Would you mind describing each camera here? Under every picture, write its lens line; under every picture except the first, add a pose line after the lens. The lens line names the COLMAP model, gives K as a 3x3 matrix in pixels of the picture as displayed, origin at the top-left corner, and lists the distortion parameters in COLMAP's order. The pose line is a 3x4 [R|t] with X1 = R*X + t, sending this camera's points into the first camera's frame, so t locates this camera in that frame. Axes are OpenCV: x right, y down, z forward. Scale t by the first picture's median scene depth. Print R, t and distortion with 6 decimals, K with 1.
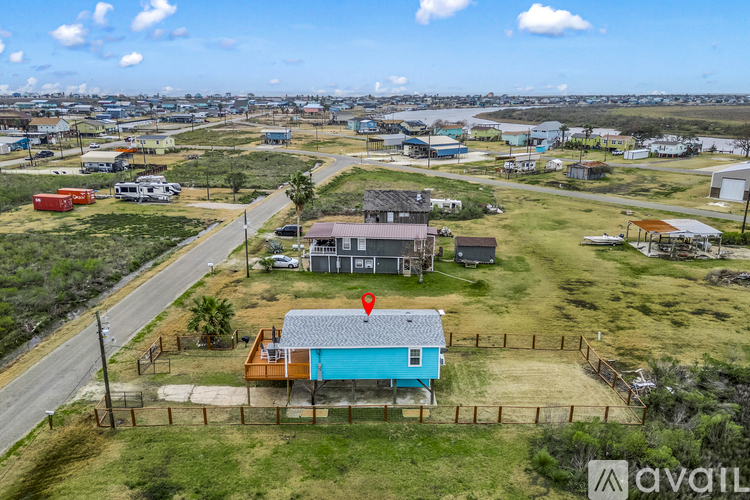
lens RADIAL K [[576.0, 0, 375.0], [0, 576.0, 250.0], [0, 0, 1]] dist [0.096007, -0.109787]
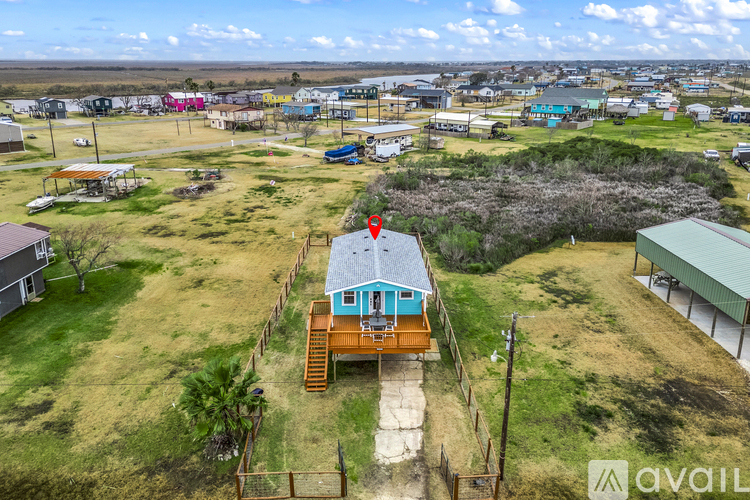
lens RADIAL K [[576.0, 0, 375.0], [0, 576.0, 250.0], [0, 0, 1]] dist [0.096007, -0.109787]
pose [[-0.026460, -0.313669, 0.949164, -0.564103], [0.263677, 0.913680, 0.309293, -0.110684], [-0.964248, 0.258457, 0.058531, 0.573830]]
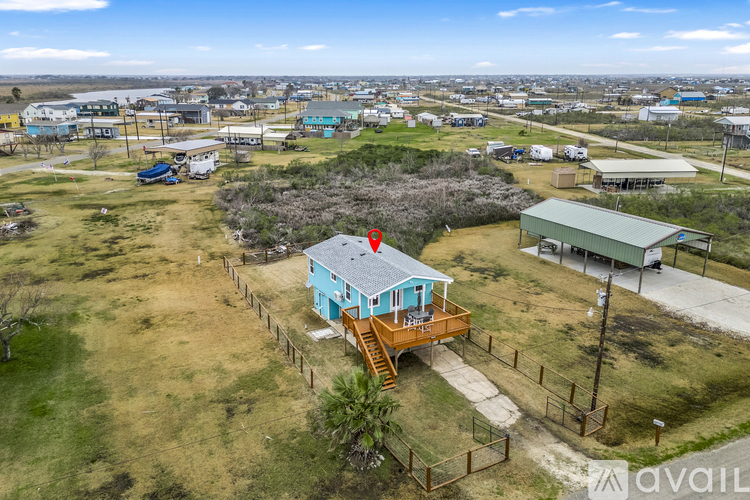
lens RADIAL K [[576.0, 0, 375.0], [0, 576.0, 250.0], [0, 0, 1]] dist [0.096007, -0.109787]
pose [[-0.482800, -0.254750, 0.837858, -0.524602], [0.233478, 0.884679, 0.403523, -0.177465], [-0.844033, 0.390443, -0.367645, 0.825894]]
